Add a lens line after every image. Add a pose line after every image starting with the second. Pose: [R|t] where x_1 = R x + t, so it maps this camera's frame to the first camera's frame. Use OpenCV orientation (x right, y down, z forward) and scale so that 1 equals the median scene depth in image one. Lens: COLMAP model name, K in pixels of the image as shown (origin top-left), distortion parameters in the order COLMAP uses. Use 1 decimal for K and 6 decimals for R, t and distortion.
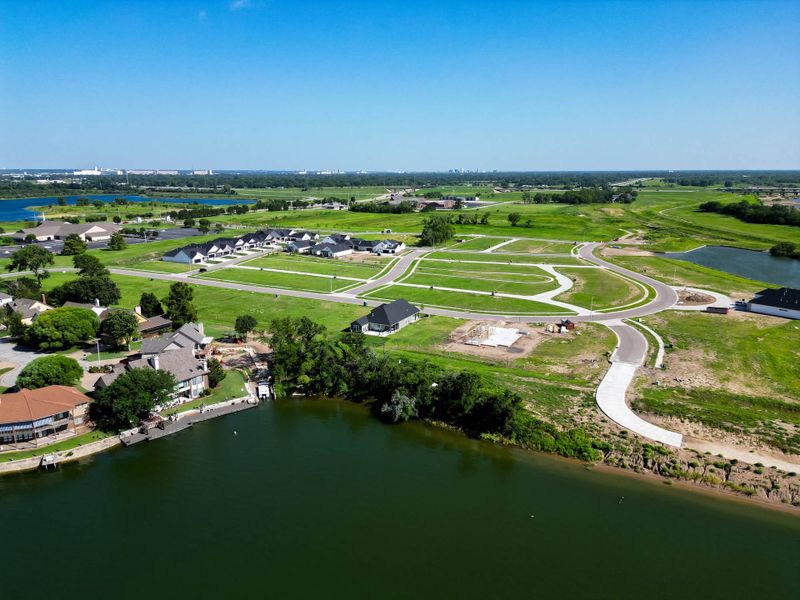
lens RADIAL K [[562.0, 0, 400.0], [0, 562.0, 300.0], [0, 0, 1]] dist [0.074610, -0.071908]
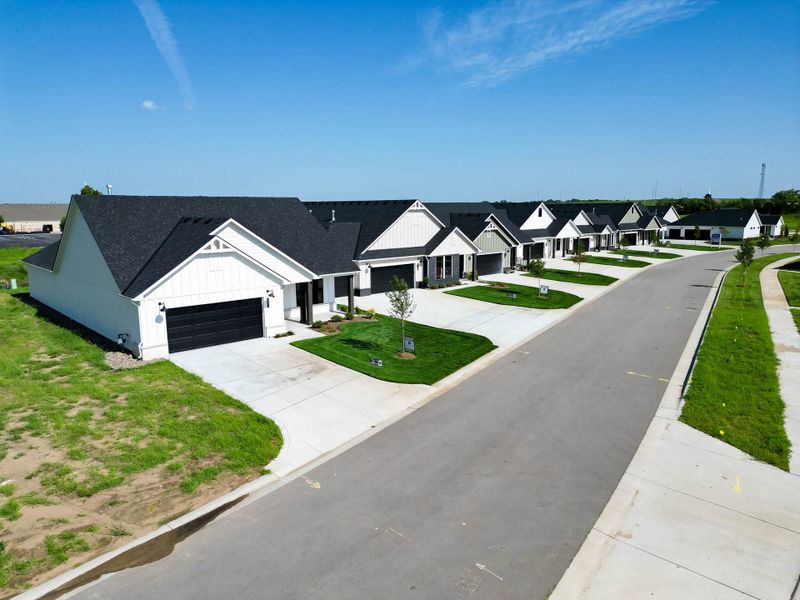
lens RADIAL K [[562.0, 0, 400.0], [0, 562.0, 300.0], [0, 0, 1]] dist [0.074610, -0.071908]
pose [[0.938648, 0.051954, -0.340940, -0.262172], [-0.072726, 0.996176, -0.048421, -0.060806], [0.337120, 0.070246, 0.938837, 0.805345]]
